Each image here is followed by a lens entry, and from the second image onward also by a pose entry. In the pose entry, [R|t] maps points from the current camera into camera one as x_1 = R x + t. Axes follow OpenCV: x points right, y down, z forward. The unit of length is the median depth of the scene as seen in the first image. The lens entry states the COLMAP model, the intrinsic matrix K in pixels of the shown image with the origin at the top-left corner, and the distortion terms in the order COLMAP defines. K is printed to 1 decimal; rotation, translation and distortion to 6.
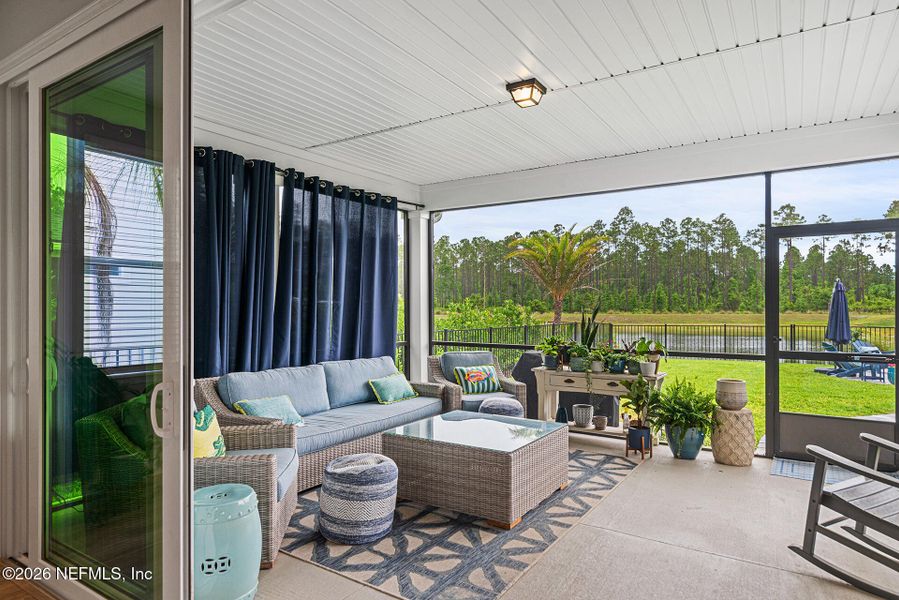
lens RADIAL K [[530.8, 0, 446.0], [0, 530.8, 306.6], [0, 0, 1]] dist [0.004441, -0.001687]
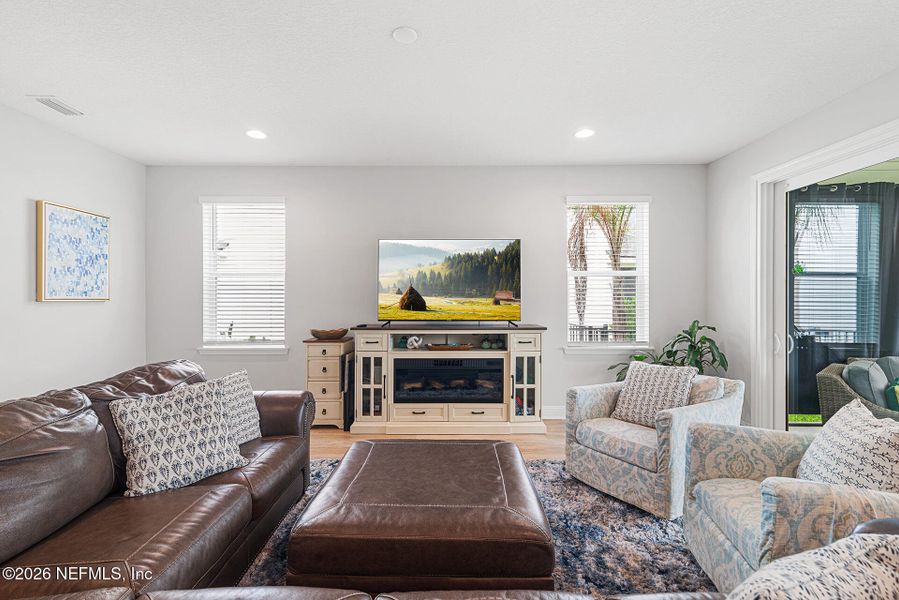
lens RADIAL K [[405.4, 0, 453.2], [0, 405.4, 296.6], [0, 0, 1]] dist [0.014910, -0.001956]
pose [[0.555030, -0.005099, -0.831815, -0.117625], [-0.002076, 0.999970, -0.007515, -0.005353], [0.831828, 0.005898, 0.555002, -0.294594]]
